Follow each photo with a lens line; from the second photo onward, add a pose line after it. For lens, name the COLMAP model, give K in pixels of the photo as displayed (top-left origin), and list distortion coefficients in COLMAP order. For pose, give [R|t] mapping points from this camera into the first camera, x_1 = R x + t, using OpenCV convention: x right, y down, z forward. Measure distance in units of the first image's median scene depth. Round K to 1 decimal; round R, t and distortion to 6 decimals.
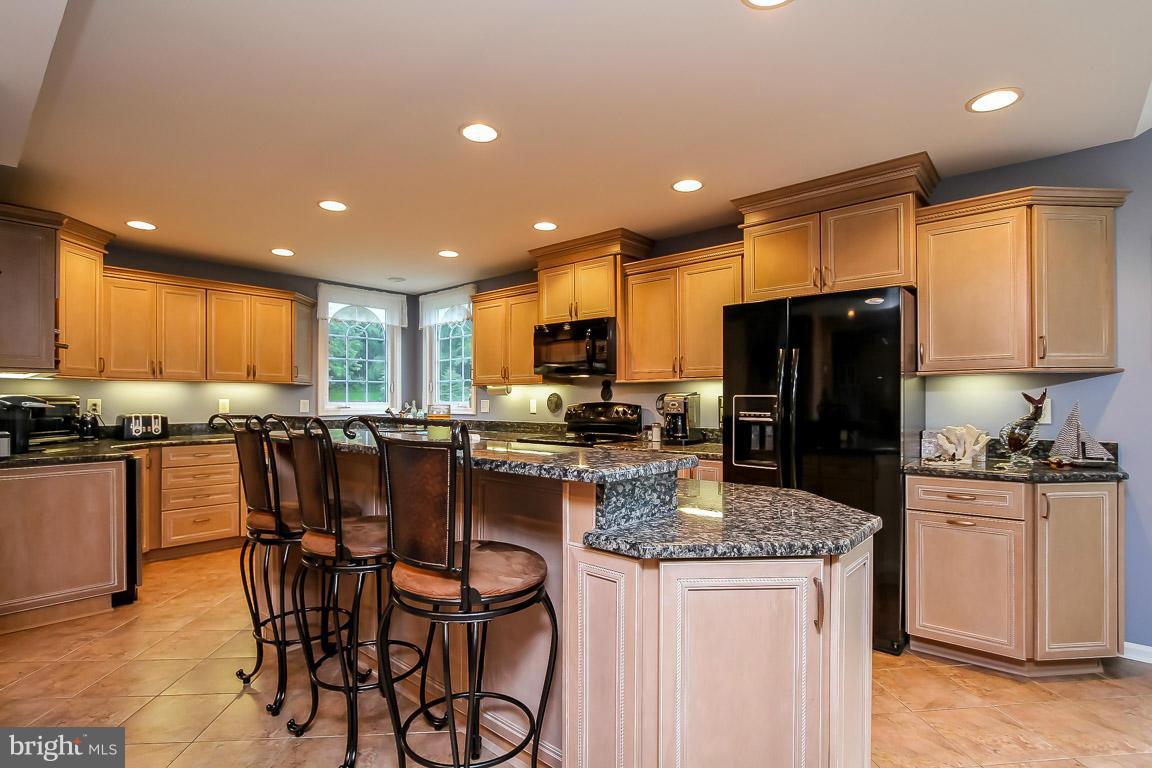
lens RADIAL K [[531.5, 0, 579.0], [0, 531.5, 400.4], [0, 0, 1]] dist [-0.011717, 0.001011]
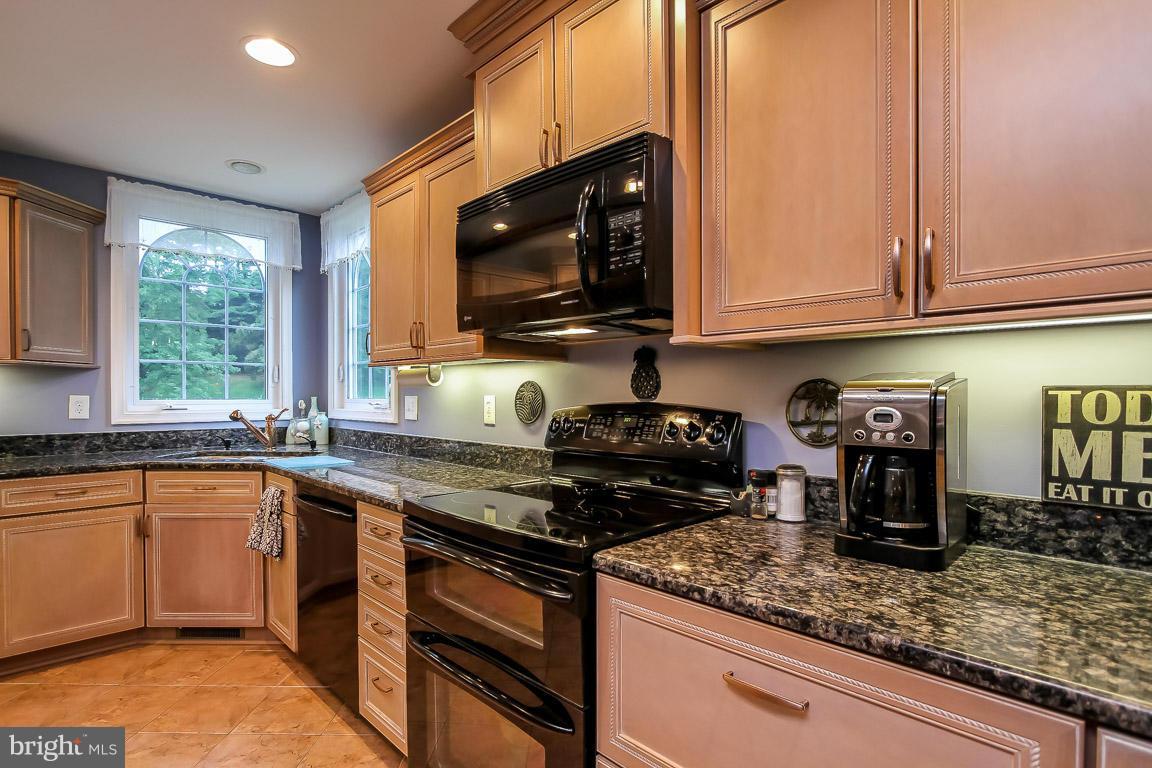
lens RADIAL K [[531.5, 0, 579.0], [0, 531.5, 400.4], [0, 0, 1]] dist [-0.011717, 0.001011]
pose [[0.996439, 0.000423, -0.084313, 0.037425], [0.000645, 0.999920, 0.012637, -0.003065], [0.084311, -0.012647, 0.996359, 0.619388]]
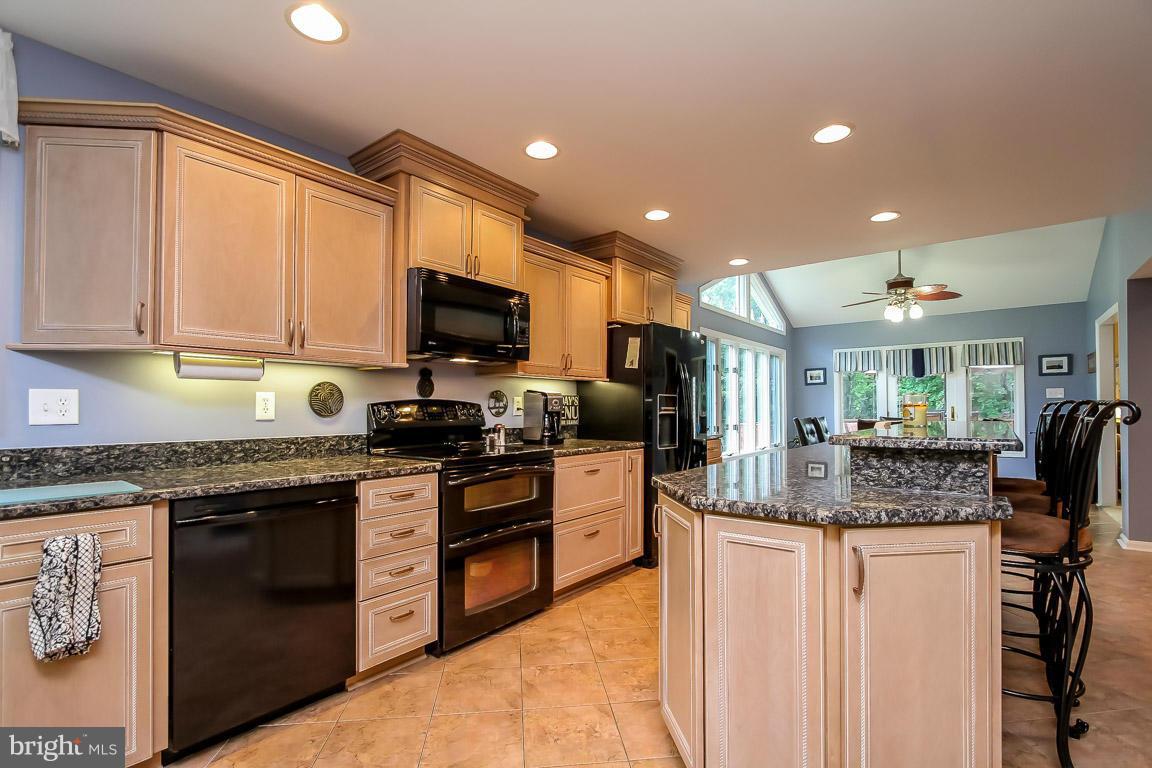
lens RADIAL K [[531.5, 0, 579.0], [0, 531.5, 400.4], [0, 0, 1]] dist [-0.011717, 0.001011]
pose [[-0.010038, 0.016883, 0.999807, -0.672415], [0.002131, 0.999856, -0.016863, 0.017838], [-0.999947, 0.001961, -0.010073, 0.826679]]
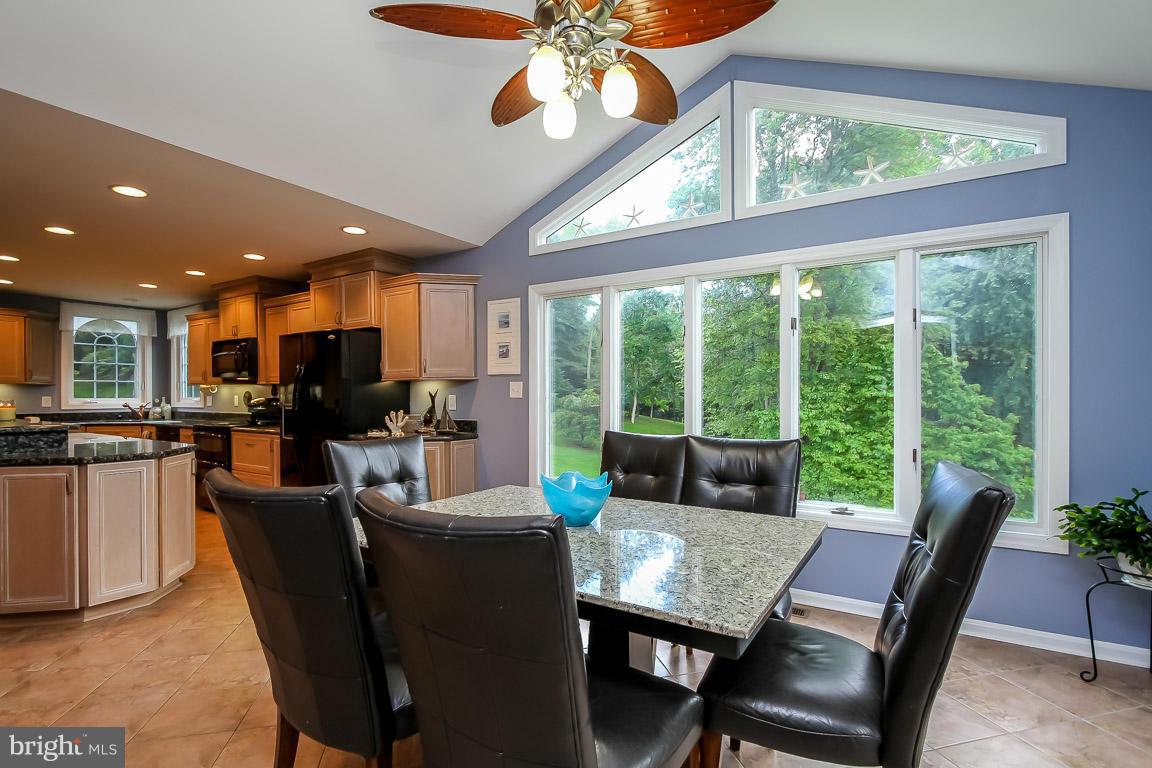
lens RADIAL K [[531.5, 0, 579.0], [0, 531.5, 400.4], [0, 0, 1]] dist [-0.011717, 0.001011]
pose [[0.990835, -0.005903, 0.134951, 0.653137], [0.004165, 0.999905, 0.013160, -0.004414], [-0.135015, -0.012478, 0.990765, -0.456939]]
